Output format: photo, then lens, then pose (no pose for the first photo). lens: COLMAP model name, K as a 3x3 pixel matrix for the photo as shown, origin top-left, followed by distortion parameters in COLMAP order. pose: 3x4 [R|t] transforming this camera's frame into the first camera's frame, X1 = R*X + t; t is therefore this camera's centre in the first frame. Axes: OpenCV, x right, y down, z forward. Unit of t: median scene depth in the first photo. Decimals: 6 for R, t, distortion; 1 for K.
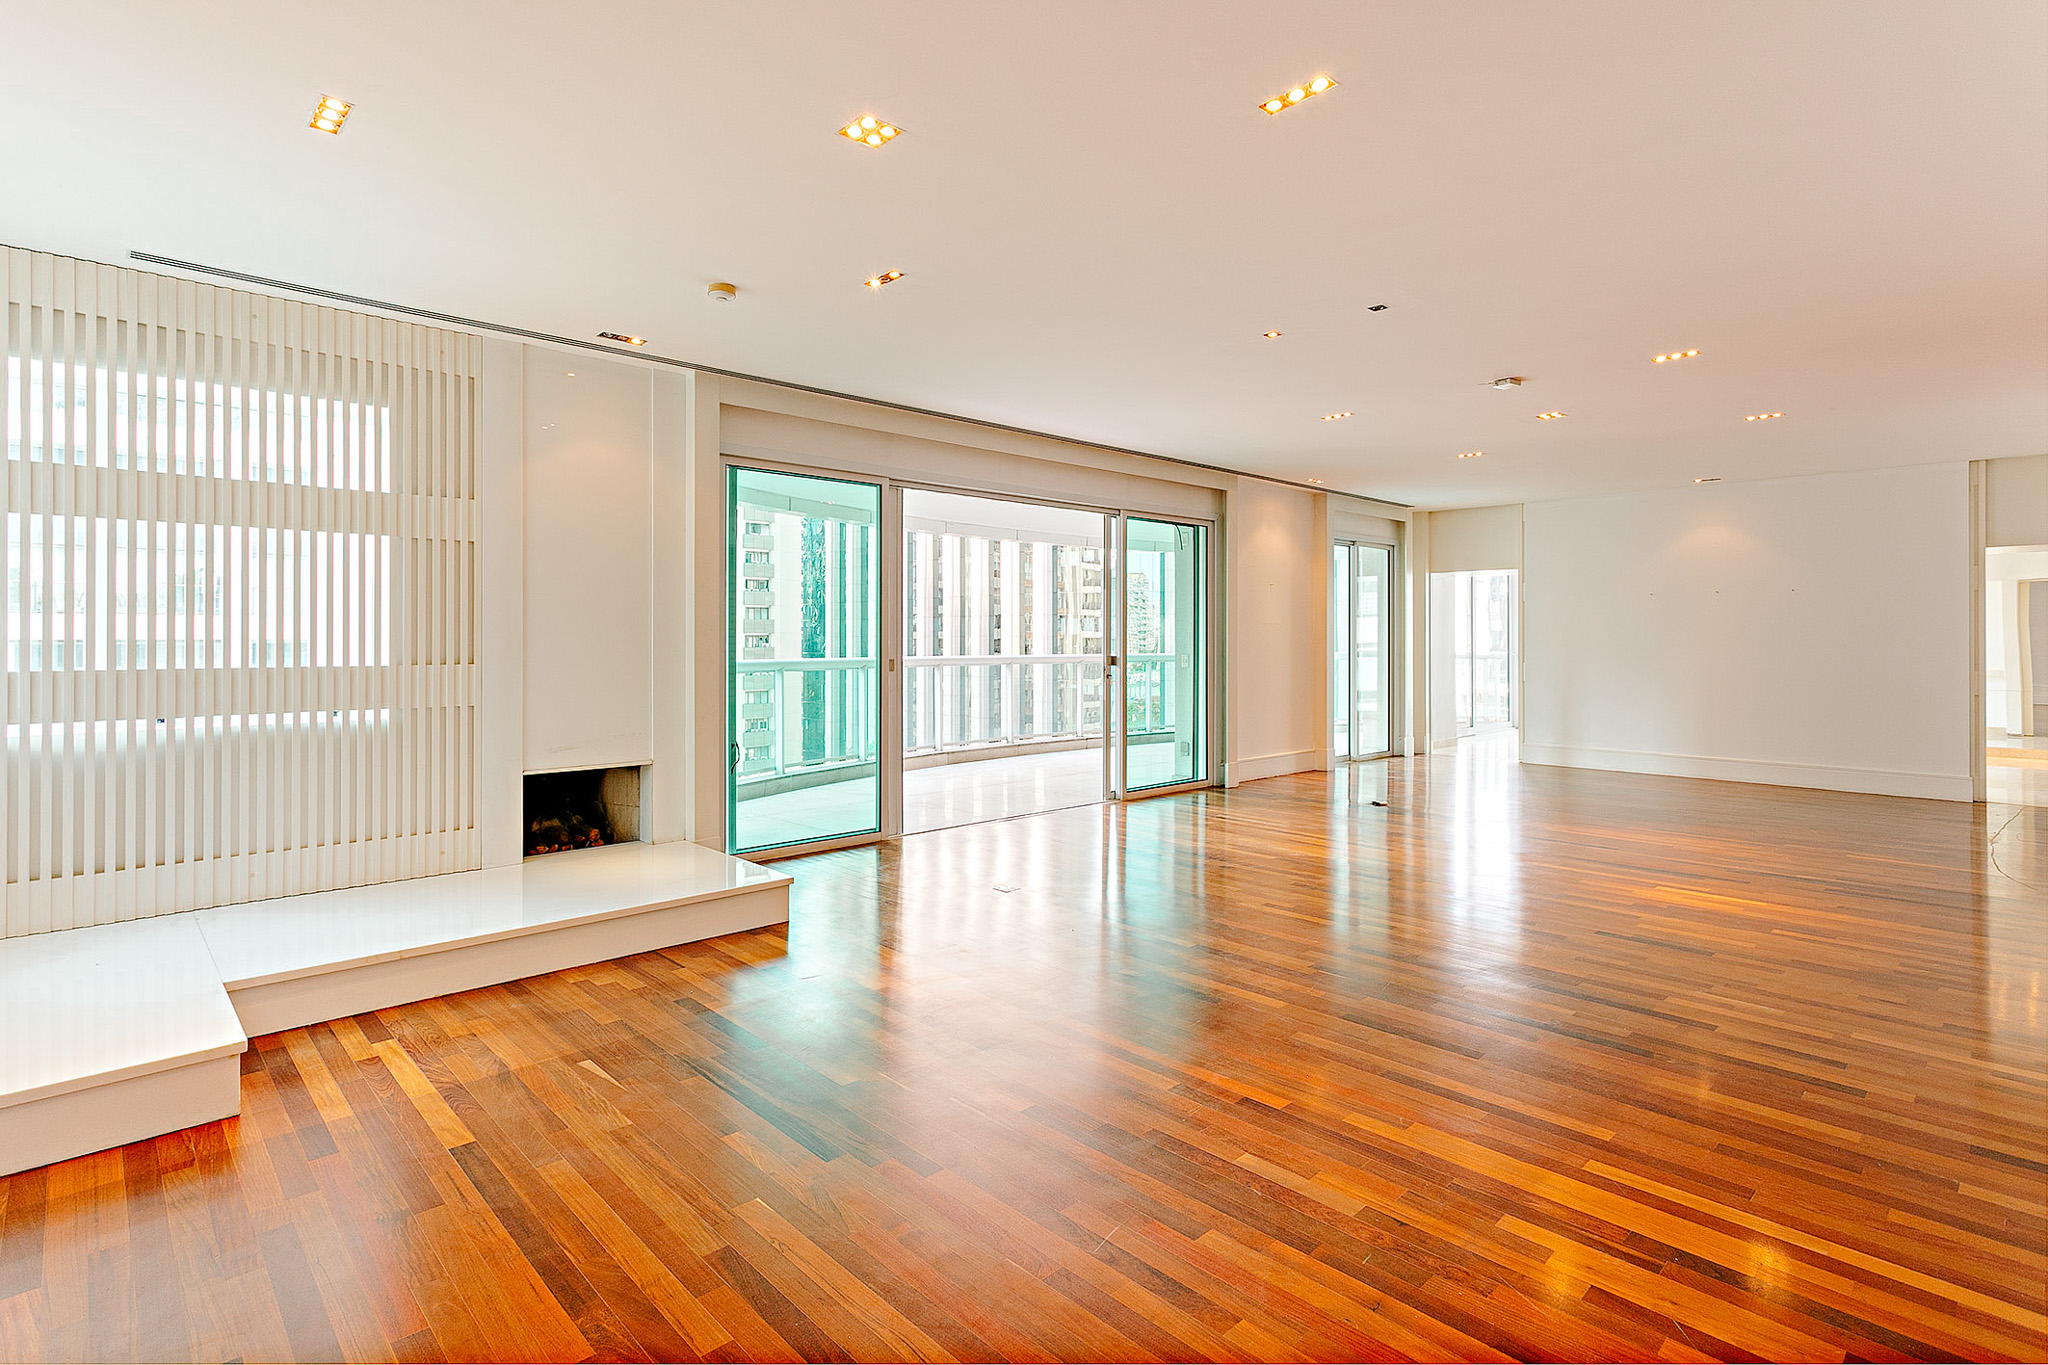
lens RADIAL K [[983.4, 0, 988.0], [0, 983.4, 632.7], [0, 0, 1]] dist [-0.000082, 0.000265]
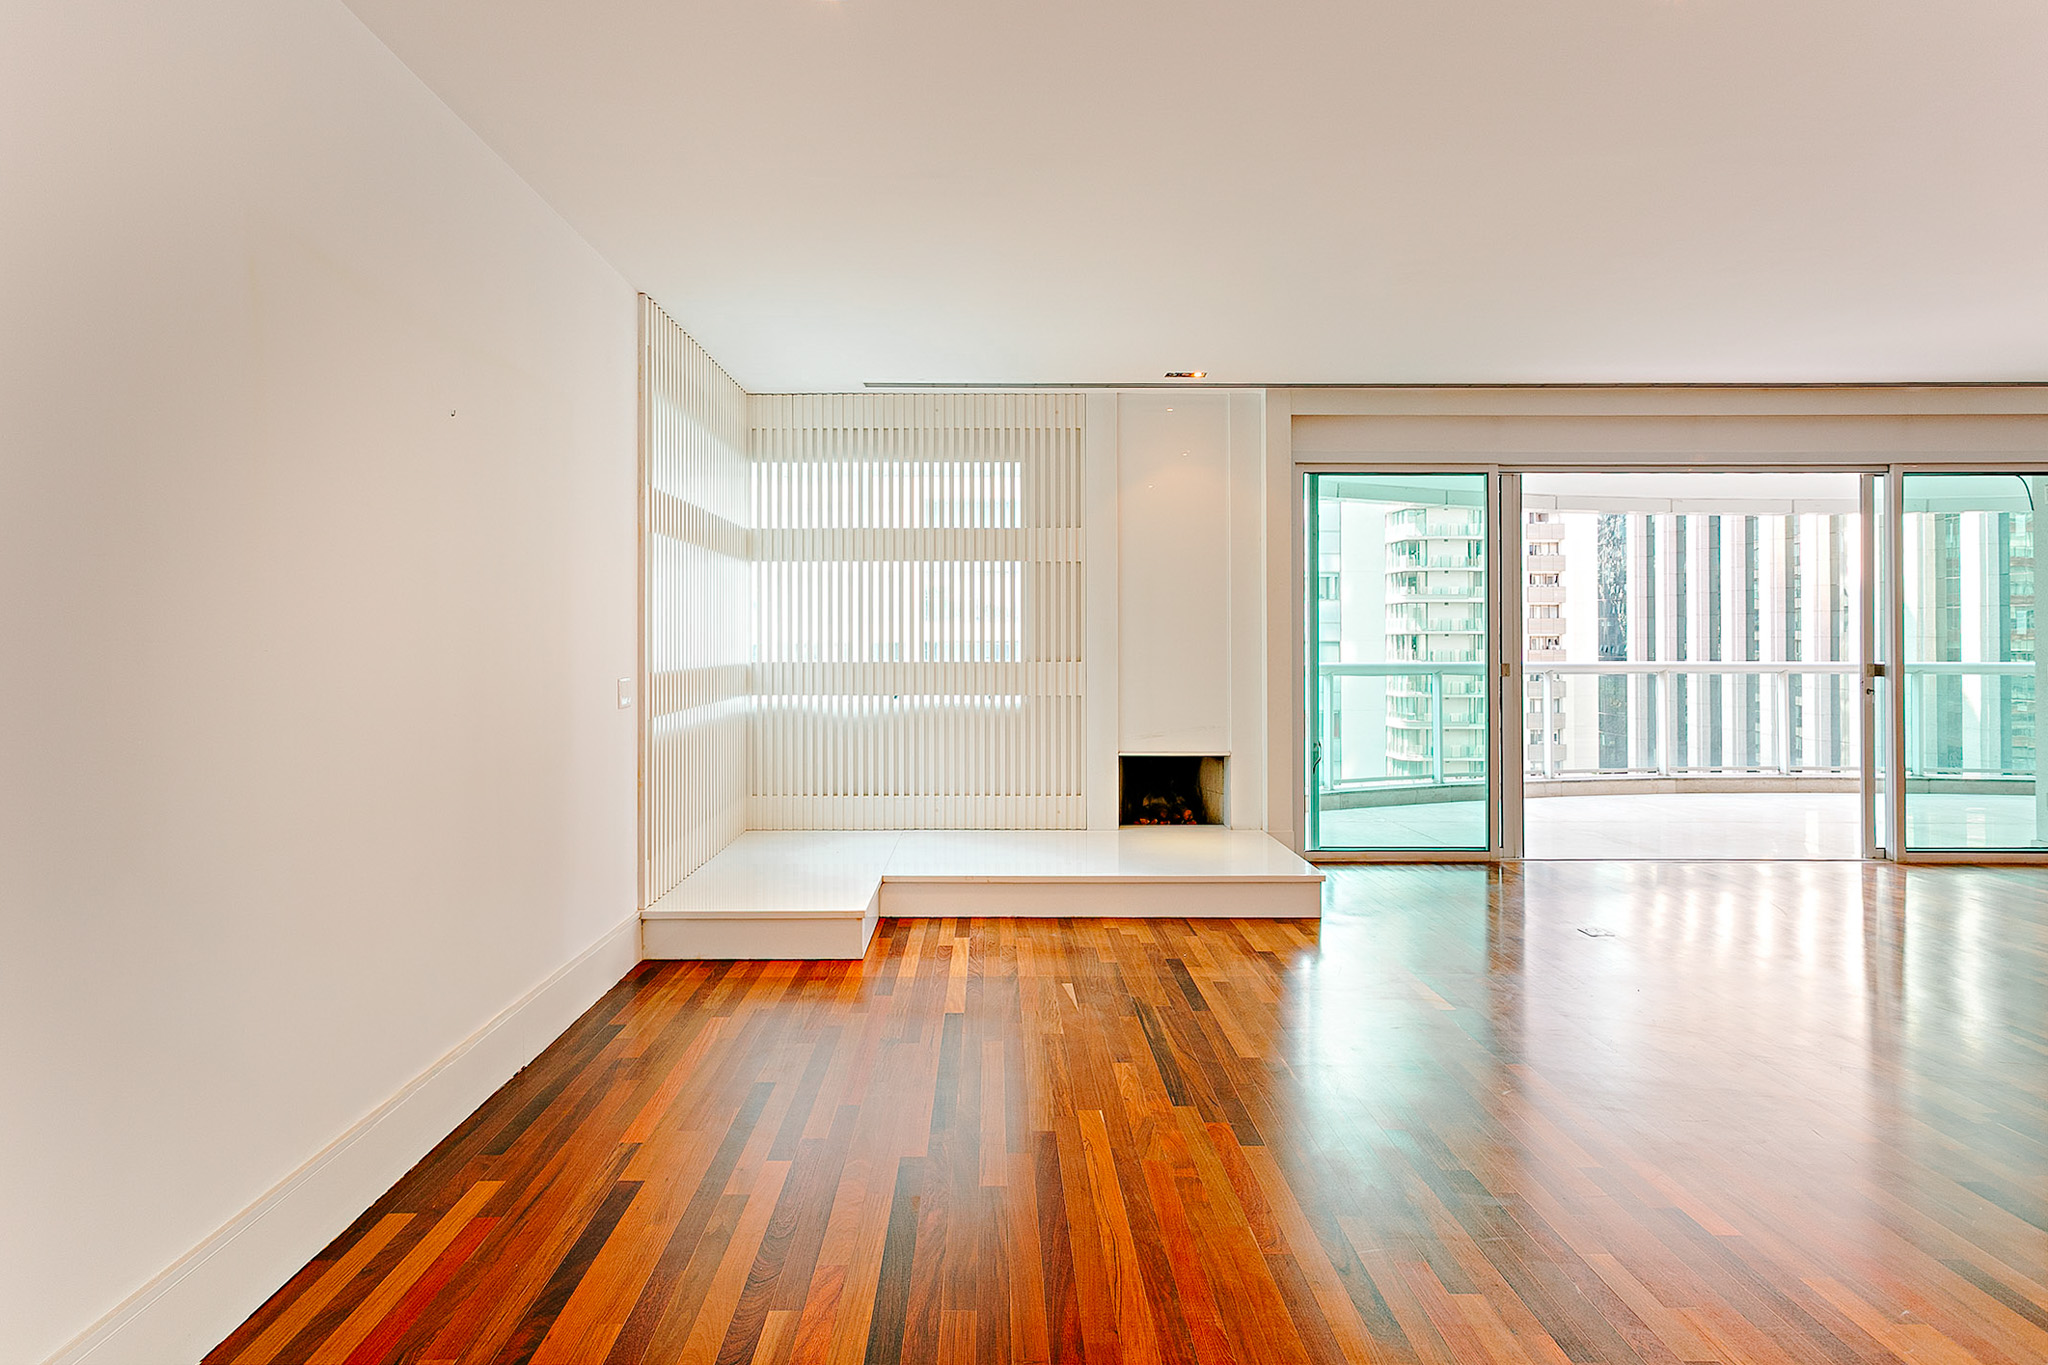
lens RADIAL K [[983.4, 0, 988.0], [0, 983.4, 632.7], [0, 0, 1]] dist [-0.000082, 0.000265]
pose [[0.740954, -0.005394, -0.671534, 0.184308], [0.004393, 0.999985, -0.003186, -0.000790], [0.671542, -0.000589, 0.740967, 0.009724]]
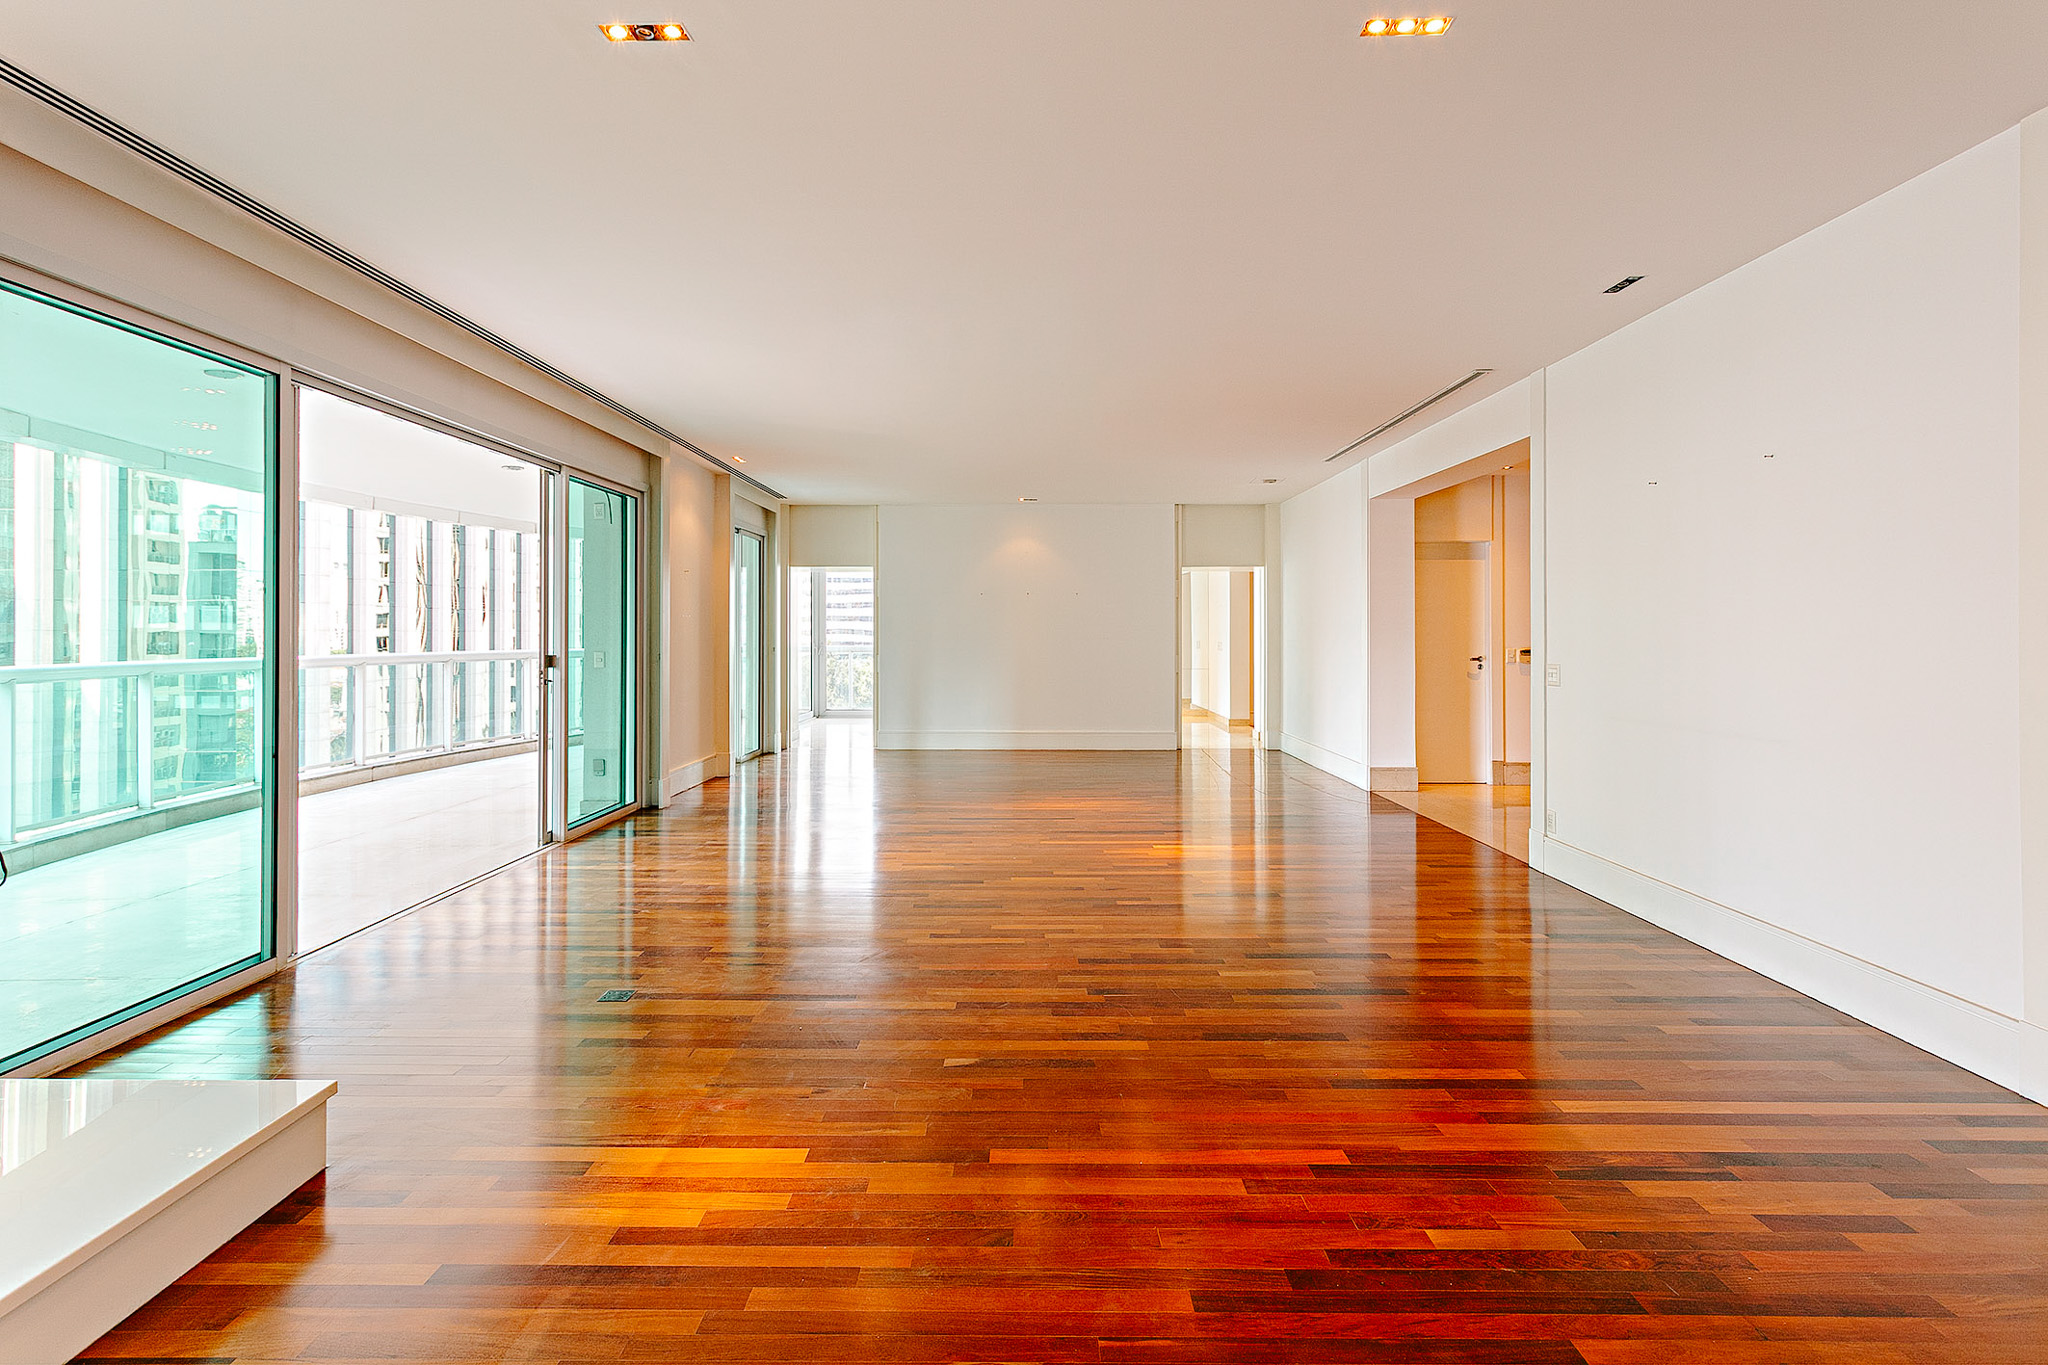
lens RADIAL K [[1002.6, 0, 1012.8], [0, 1002.6, 624.4], [0, 0, 1]] dist [0.003060, 0.000621]
pose [[0.685954, 0.004736, 0.727629, -0.281073], [-0.002820, 0.999989, -0.003851, 0.002196], [-0.727639, 0.000590, 0.685960, 0.296988]]
